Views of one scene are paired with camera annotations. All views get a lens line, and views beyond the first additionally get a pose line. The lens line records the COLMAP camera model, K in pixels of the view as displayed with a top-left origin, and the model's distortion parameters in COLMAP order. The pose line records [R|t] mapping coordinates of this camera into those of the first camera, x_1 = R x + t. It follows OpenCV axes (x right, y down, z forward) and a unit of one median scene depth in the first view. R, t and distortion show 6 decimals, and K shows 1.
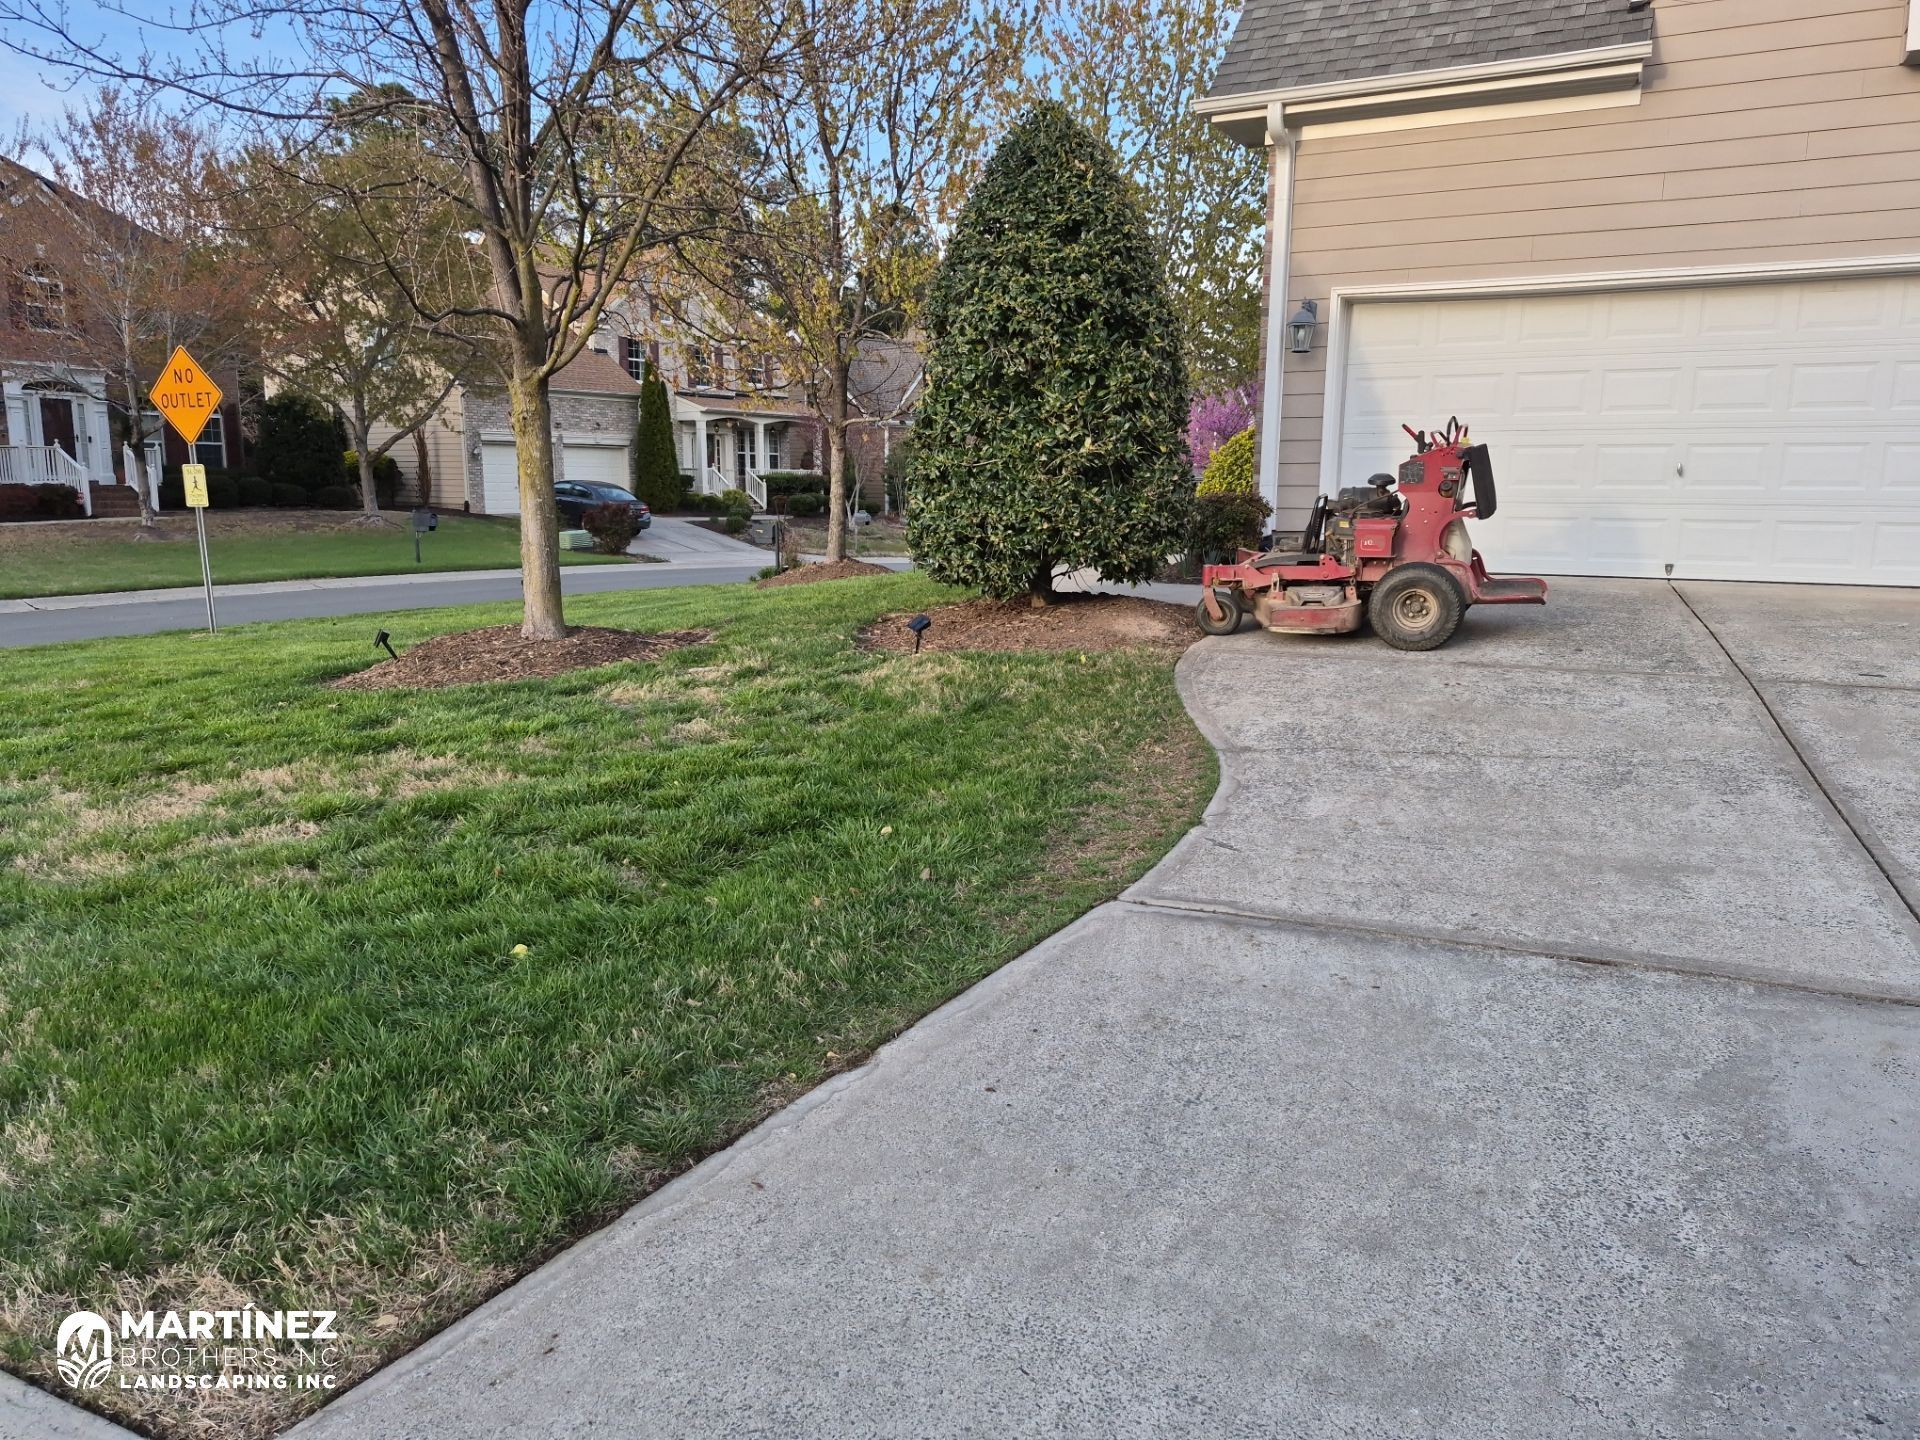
lens RADIAL K [[1324.6, 0, 960.2], [0, 1324.6, 708.2], [0, 0, 1]] dist [0.044649, -0.030336]
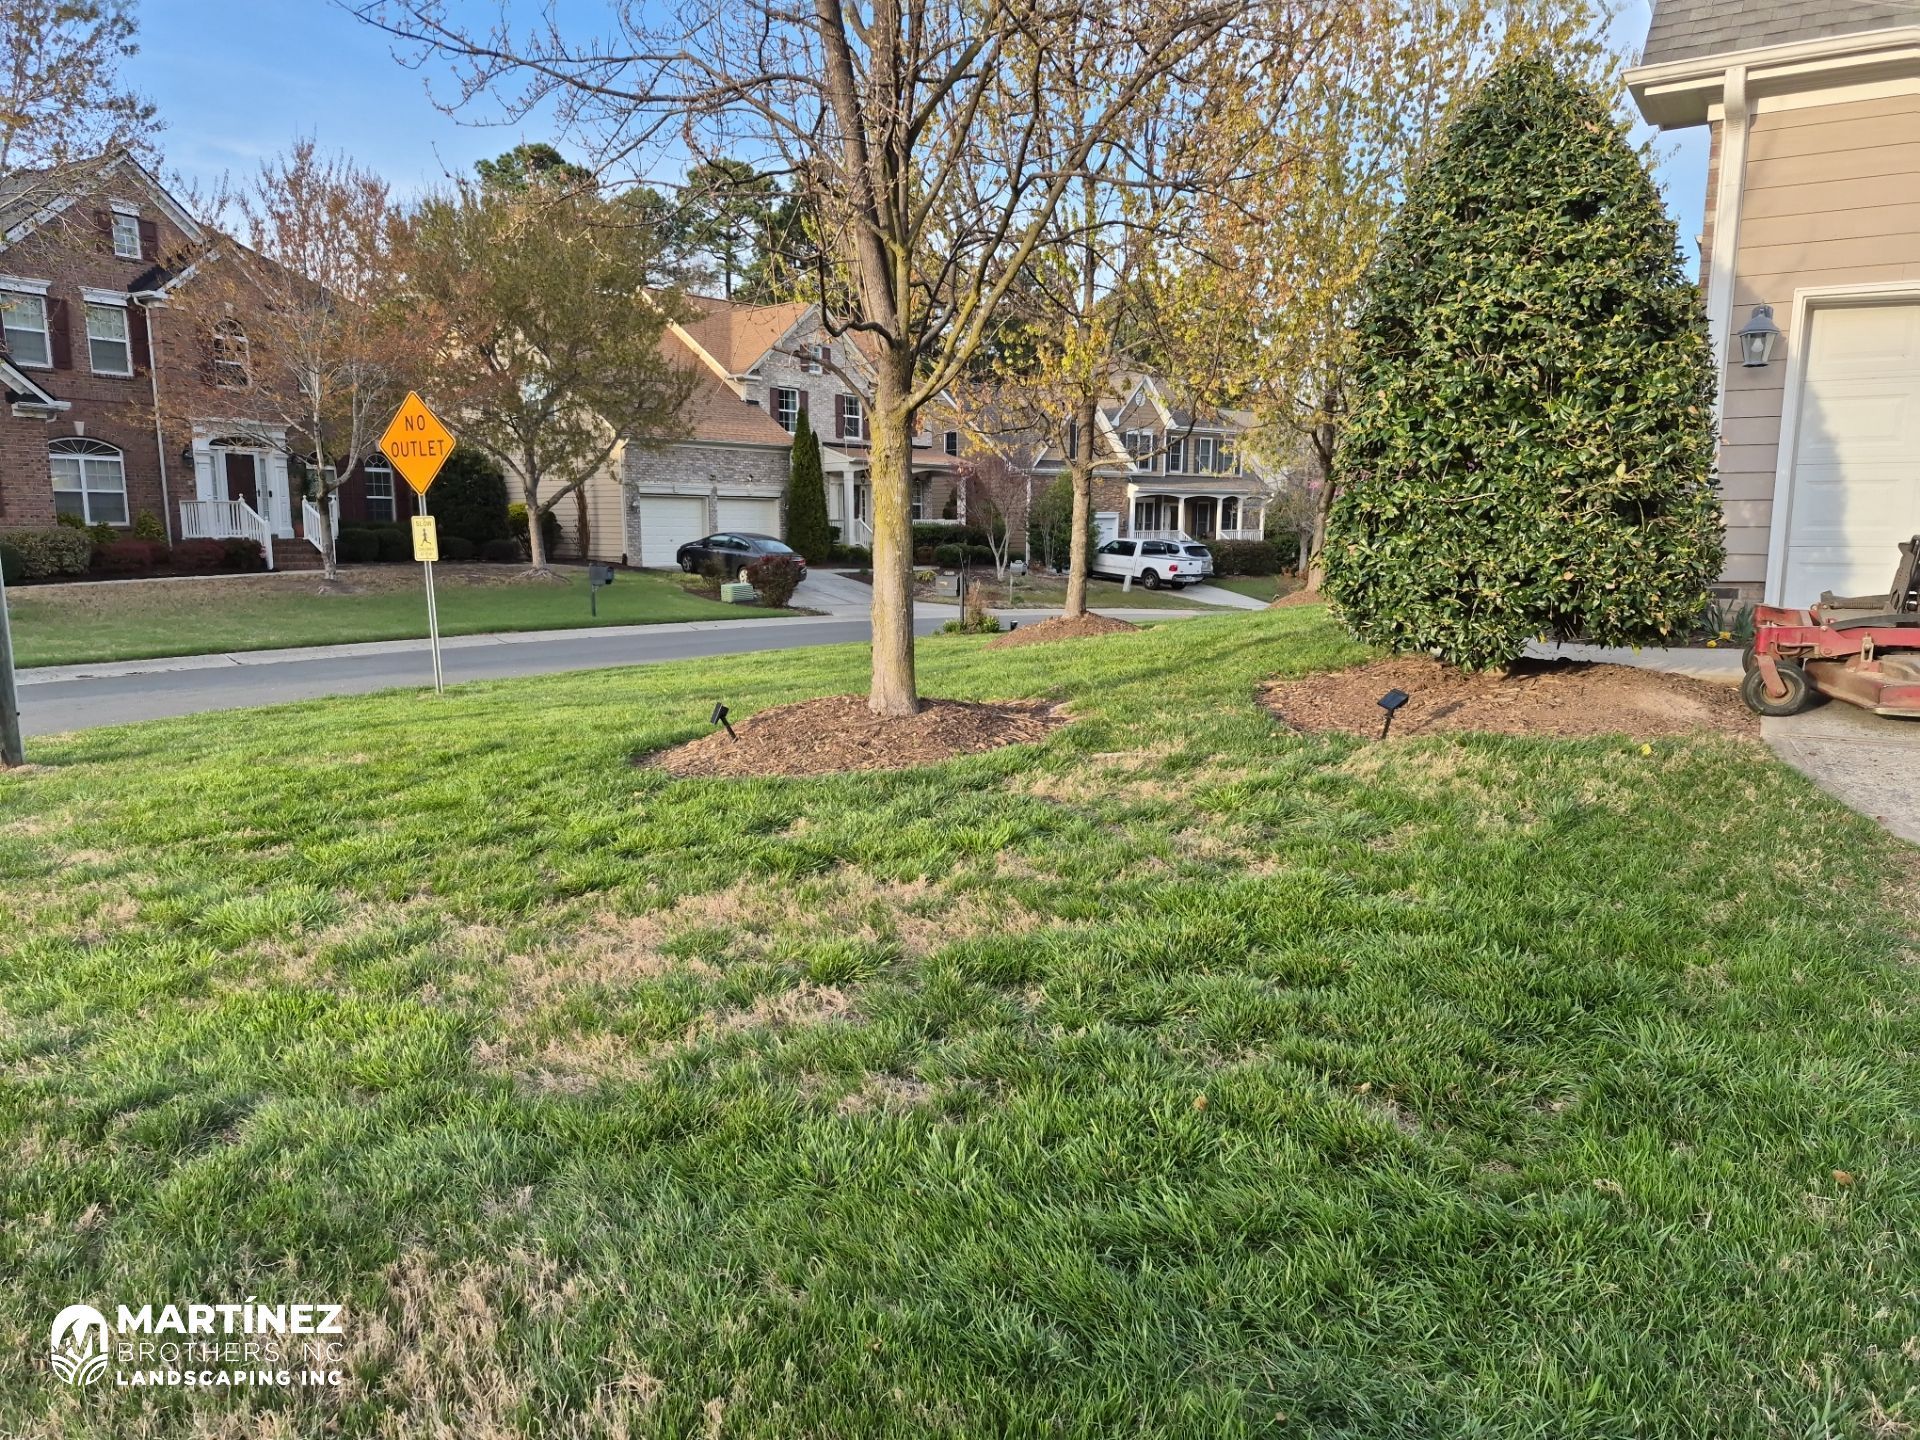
lens RADIAL K [[1341.6, 0, 960.0], [0, 1341.6, 720.0], [0, 0, 1]] dist [0.051818, -0.038781]
pose [[0.996488, 0.007051, -0.083438, -0.113595], [-0.009613, 0.999493, -0.030339, -0.012248], [0.083182, 0.031034, 0.996051, 0.087149]]
